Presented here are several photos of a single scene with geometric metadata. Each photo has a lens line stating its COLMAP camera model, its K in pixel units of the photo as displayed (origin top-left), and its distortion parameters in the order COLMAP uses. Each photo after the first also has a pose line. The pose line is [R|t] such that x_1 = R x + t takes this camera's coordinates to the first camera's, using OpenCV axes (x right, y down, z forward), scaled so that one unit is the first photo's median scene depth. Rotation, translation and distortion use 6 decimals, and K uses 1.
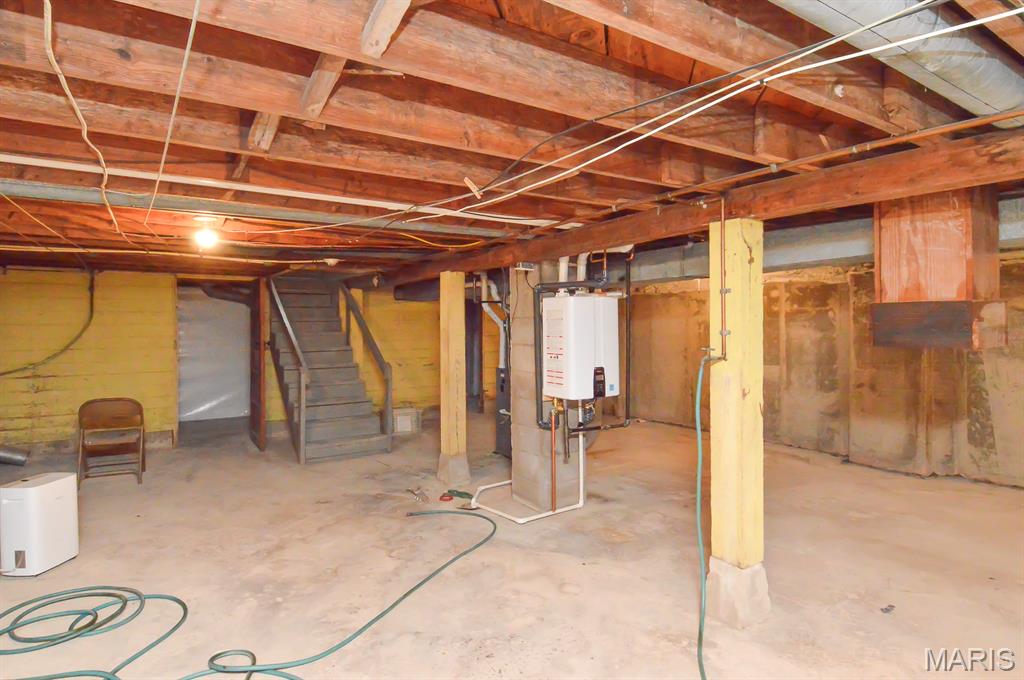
lens RADIAL K [[543.3, 0, 507.6], [0, 543.3, 343.0], [0, 0, 1]] dist [0.025655, -0.032197]
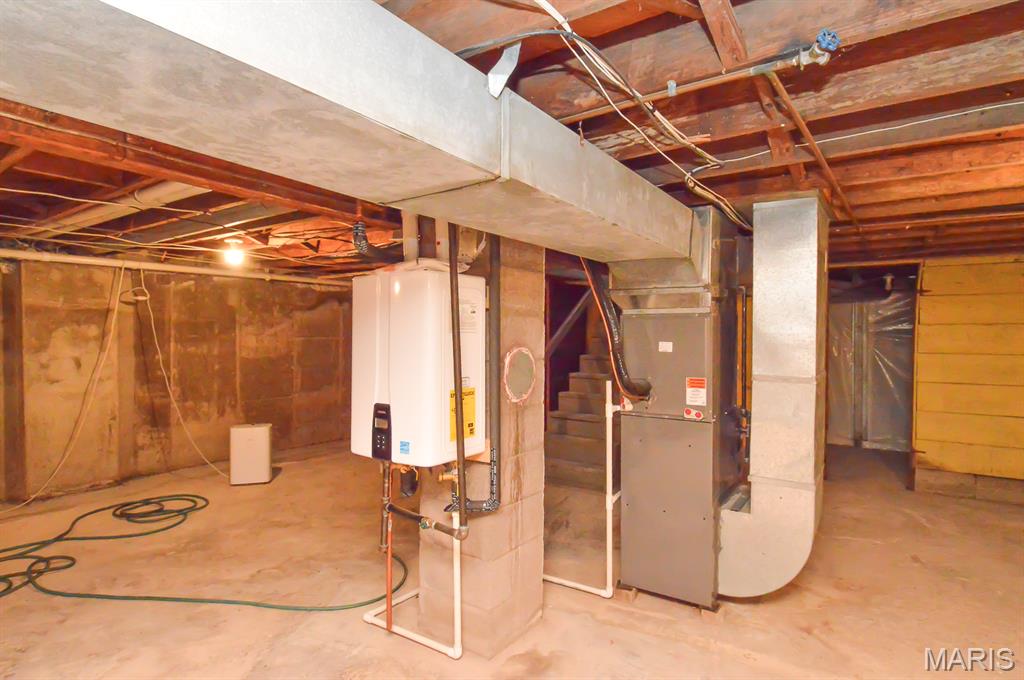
lens RADIAL K [[543.3, 0, 507.6], [0, 543.3, 343.0], [0, 0, 1]] dist [0.025655, -0.032197]
pose [[0.366808, 0.024076, -0.929985, 0.781704], [-0.033449, 0.999360, 0.012680, -0.029525], [0.929695, 0.026456, 0.367378, 0.996712]]
